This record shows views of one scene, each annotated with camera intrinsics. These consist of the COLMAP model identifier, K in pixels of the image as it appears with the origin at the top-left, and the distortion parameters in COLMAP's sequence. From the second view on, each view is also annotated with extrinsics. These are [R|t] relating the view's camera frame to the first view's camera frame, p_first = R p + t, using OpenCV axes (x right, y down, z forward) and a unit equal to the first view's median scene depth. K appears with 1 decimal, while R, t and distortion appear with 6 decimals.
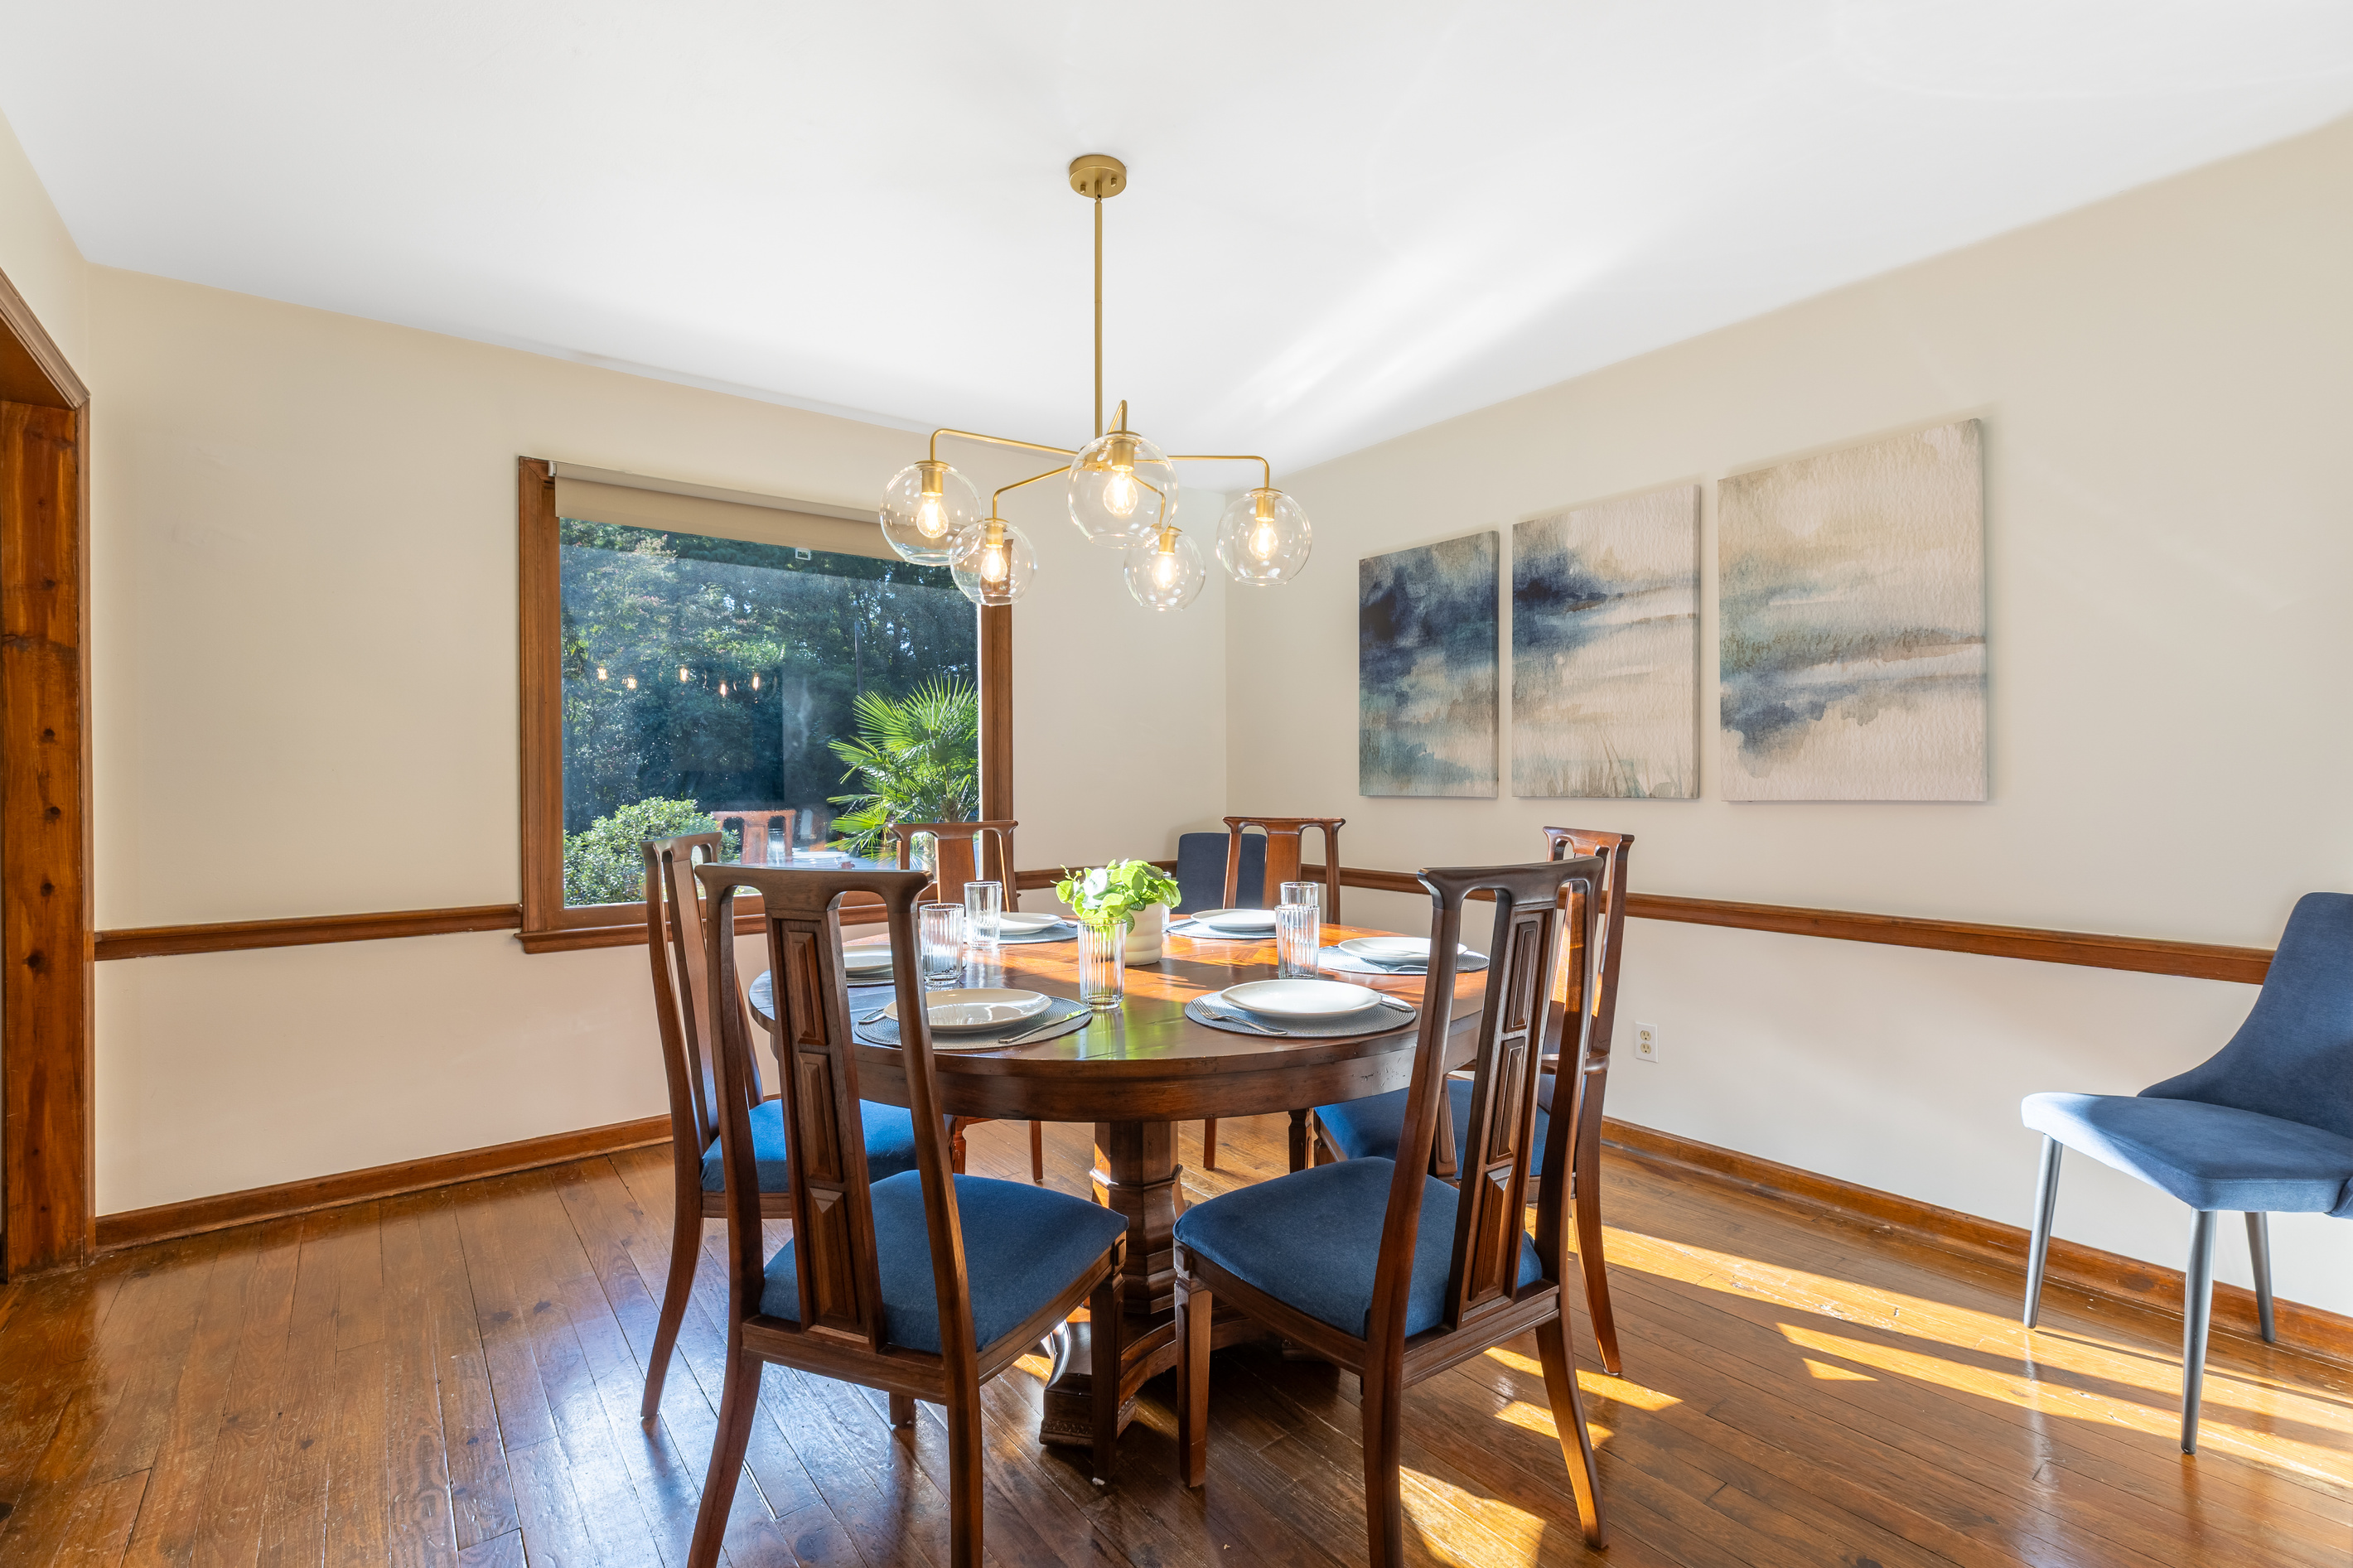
lens RADIAL K [[1063.5, 0, 1163.4], [0, 1063.5, 787.7], [0, 0, 1]] dist [0.004799, -0.000127]
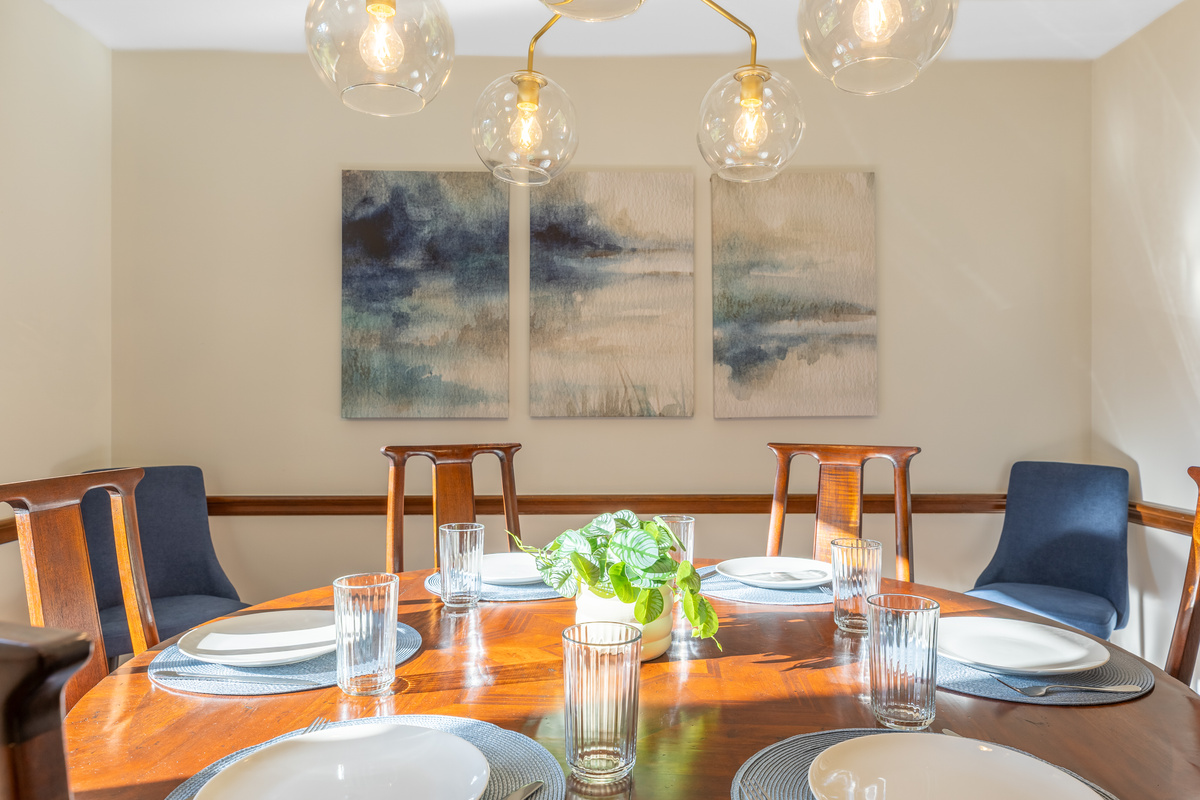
lens RADIAL K [[813.4, 0, 600.0], [0, 813.4, 397.6], [0, 0, 1]] dist [0.008057, 0.004462]
pose [[0.573193, 0.006285, 0.819396, -0.355851], [0.004822, 0.999927, -0.011043, -0.002281], [-0.819406, 0.010281, 0.573121, 0.507142]]
